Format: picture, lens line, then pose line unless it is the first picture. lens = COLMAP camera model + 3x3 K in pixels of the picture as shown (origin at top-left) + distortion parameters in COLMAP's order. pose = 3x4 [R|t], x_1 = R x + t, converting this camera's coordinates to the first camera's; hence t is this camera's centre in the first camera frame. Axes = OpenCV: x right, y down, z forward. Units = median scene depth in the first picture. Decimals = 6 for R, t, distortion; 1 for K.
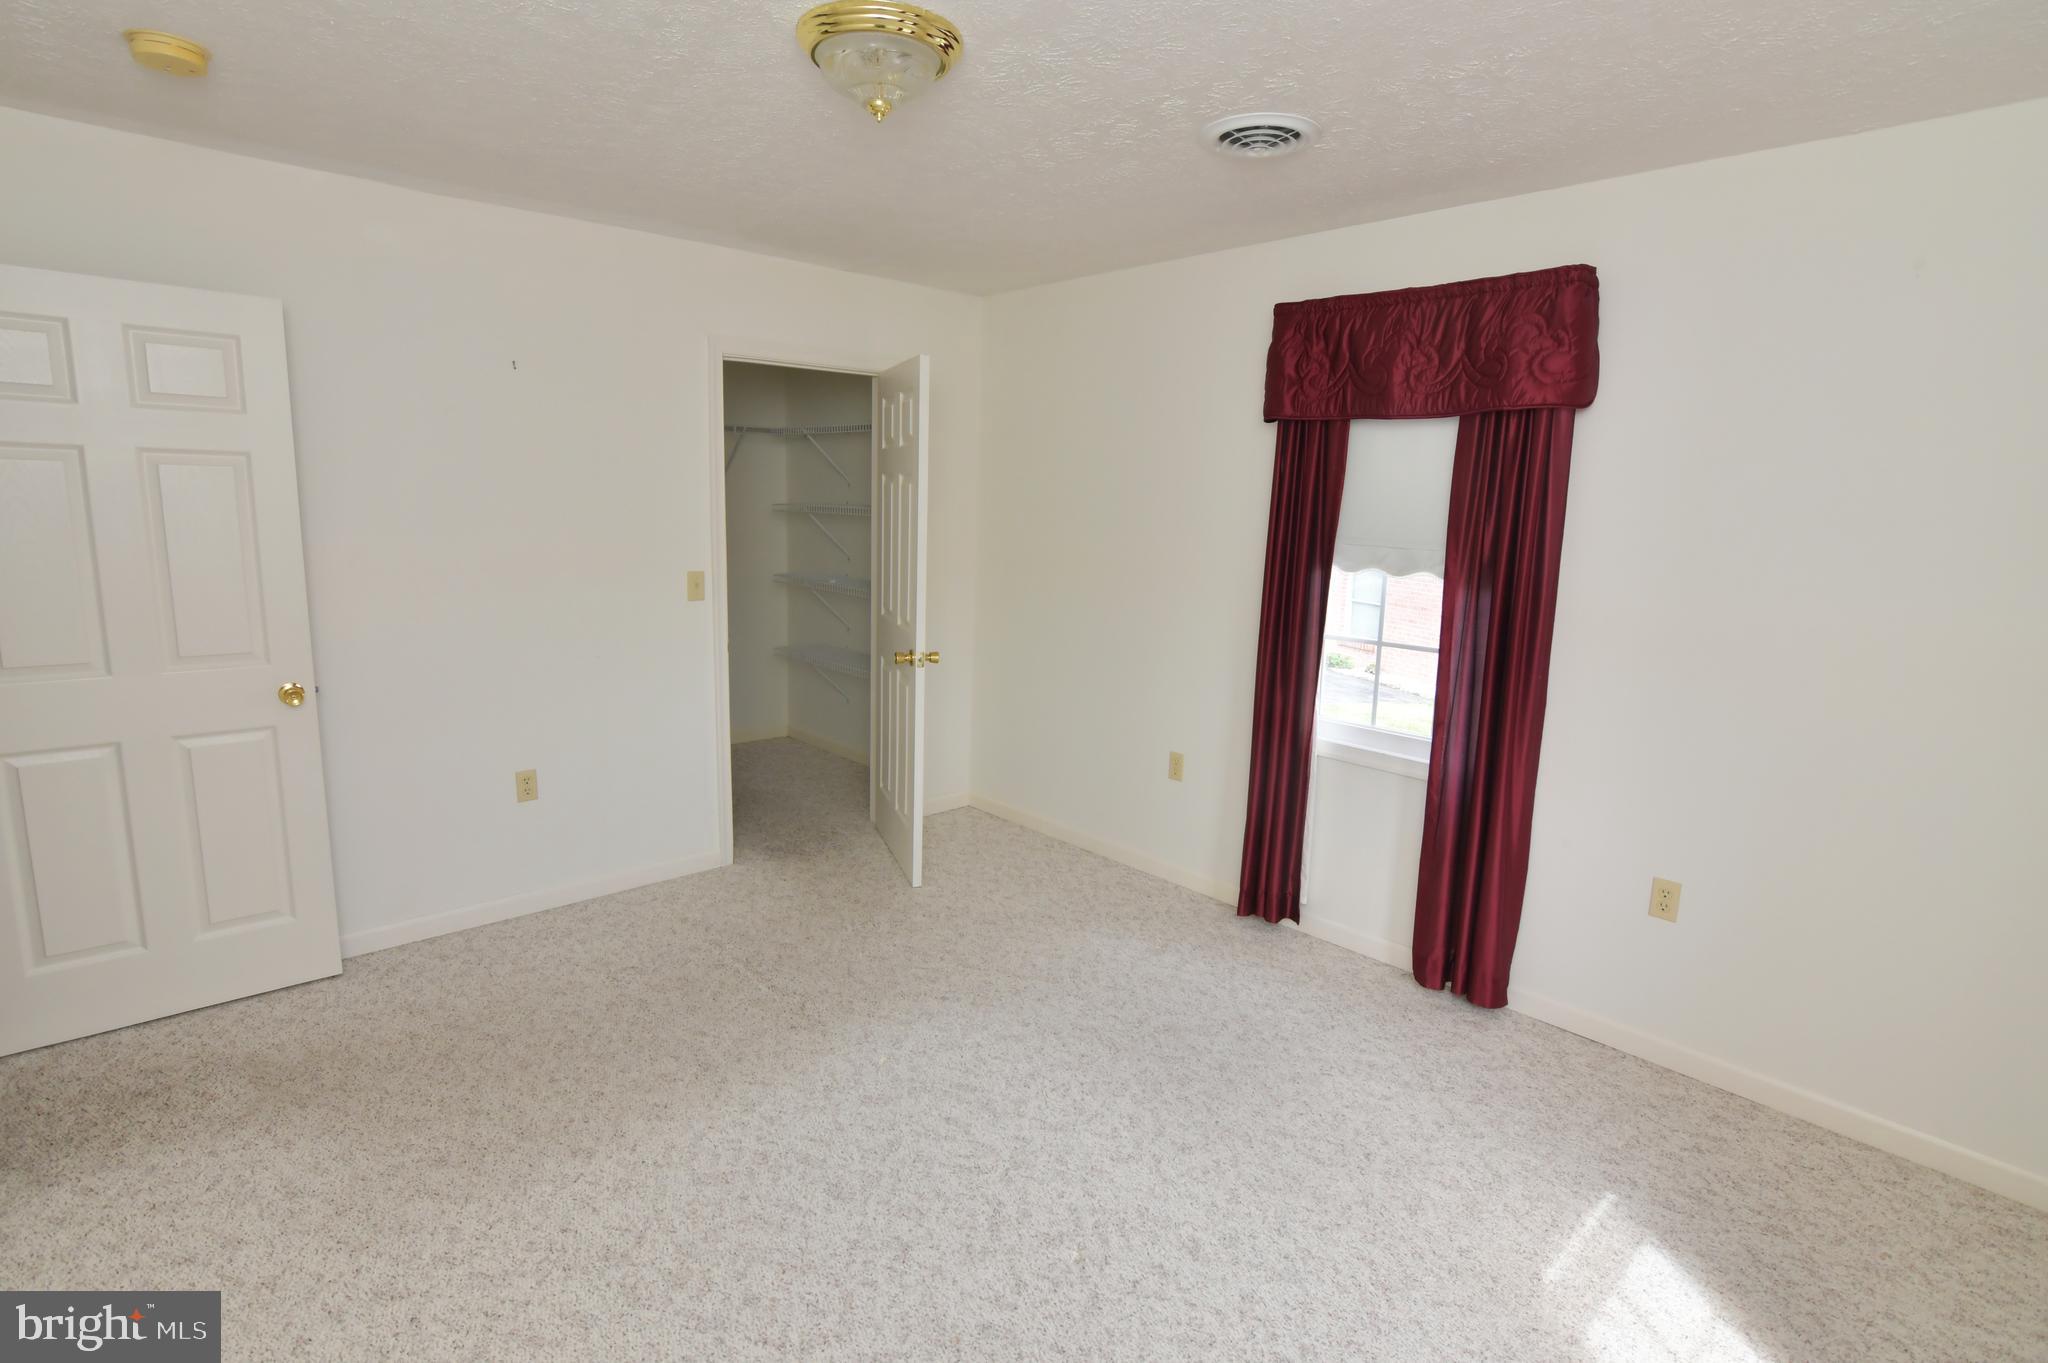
lens RADIAL K [[993.8, 0, 1020.0], [0, 993.8, 671.0], [0, 0, 1]] dist [-0.020889, 0.001158]
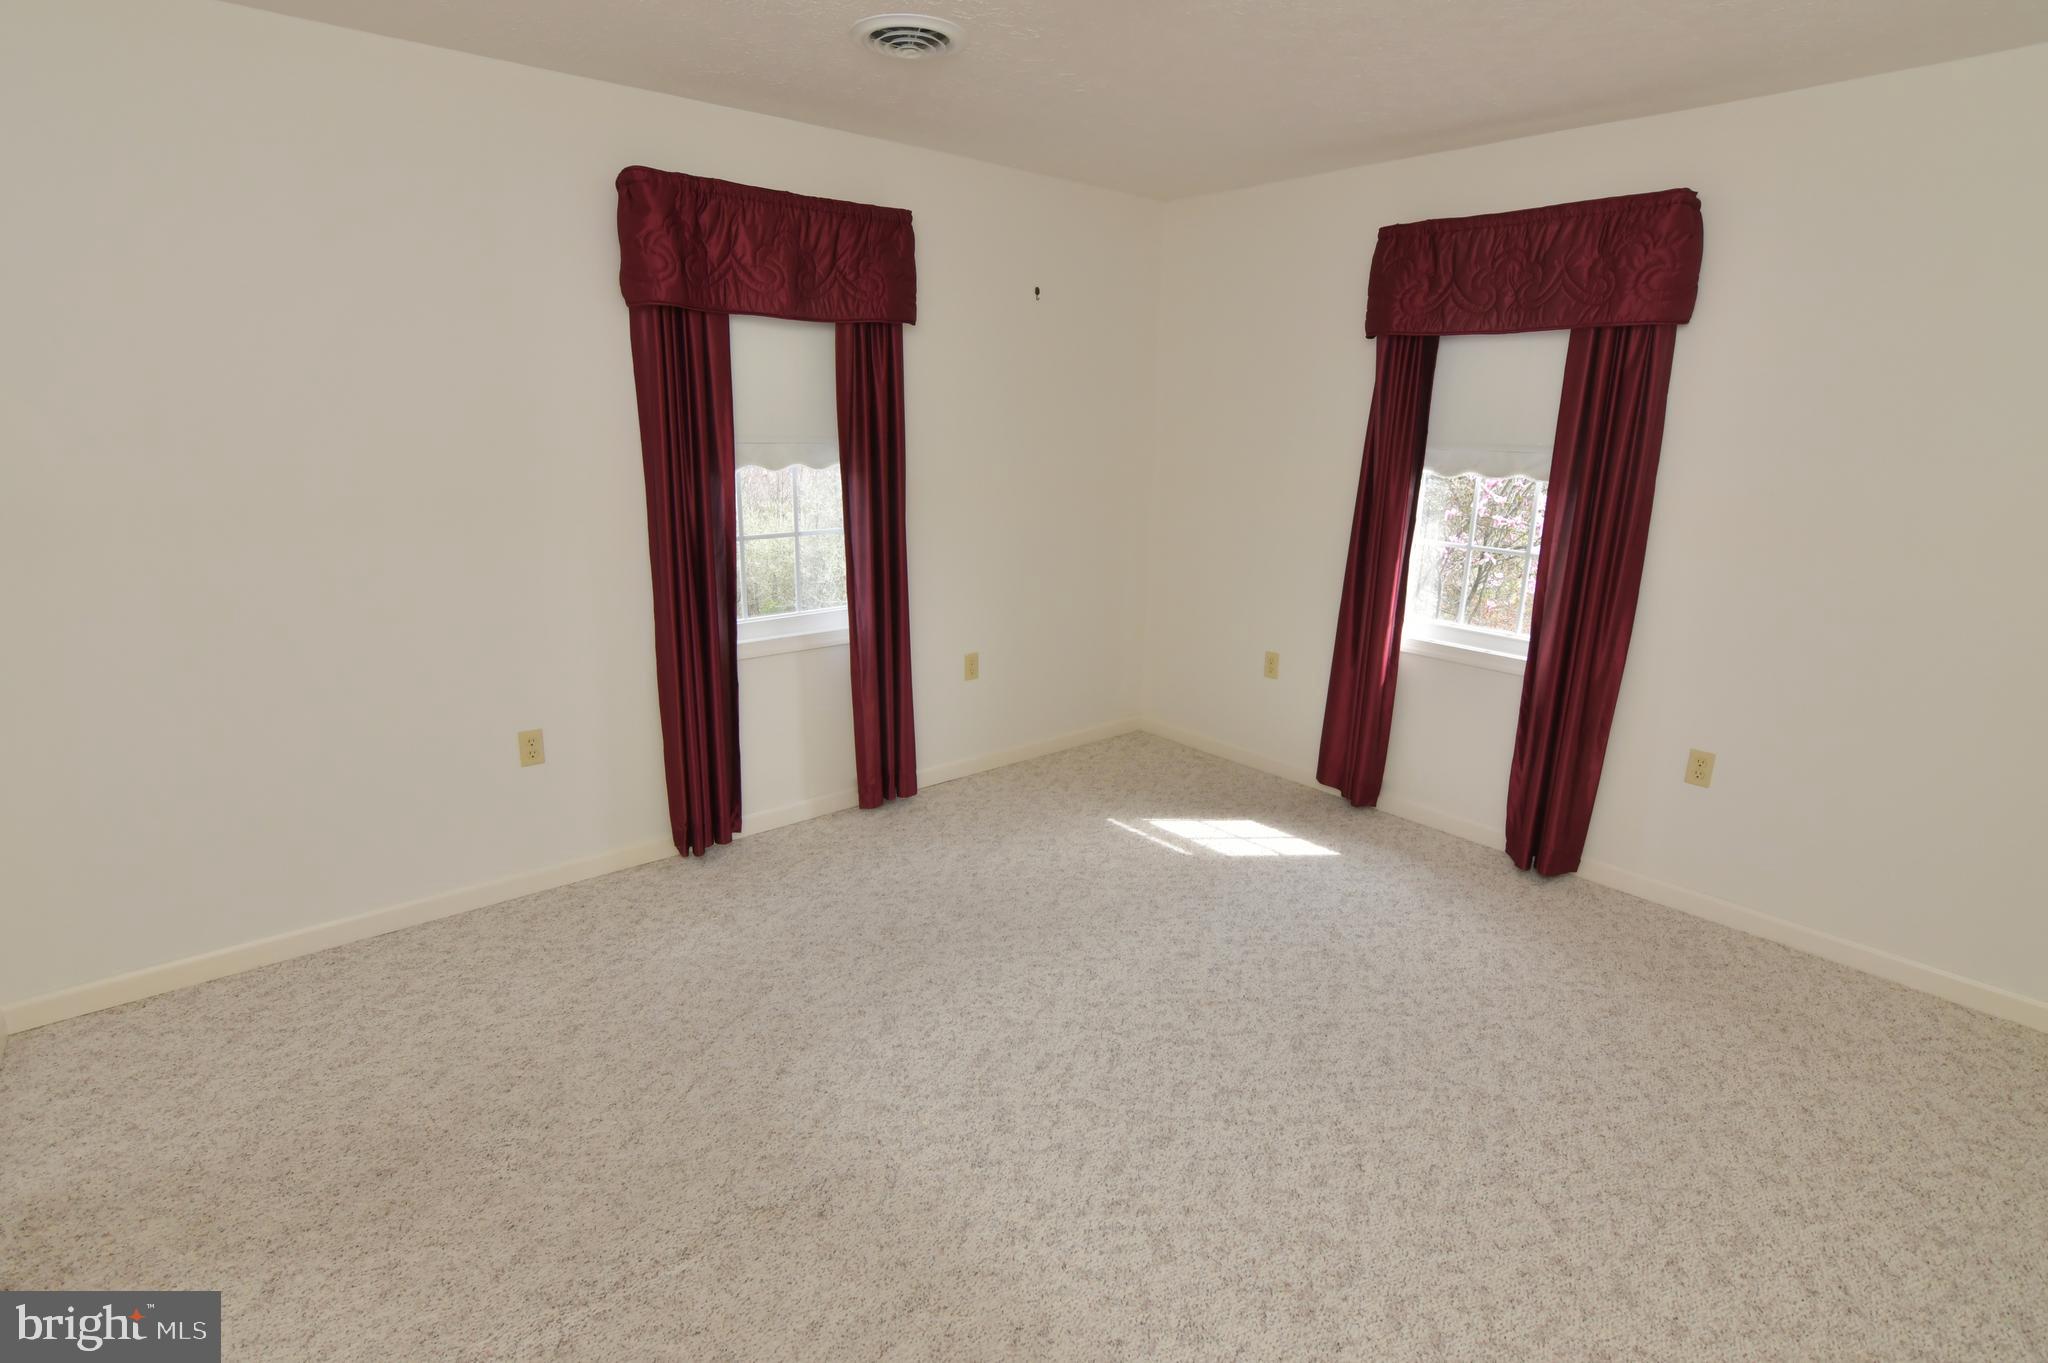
lens RADIAL K [[993.8, 0, 1020.0], [0, 993.8, 671.0], [0, 0, 1]] dist [-0.020889, 0.001158]
pose [[0.046268, -0.279424, 0.959052, -0.835225], [0.157765, 0.950075, 0.269197, -0.165532], [-0.986392, 0.138849, 0.088042, 0.825210]]
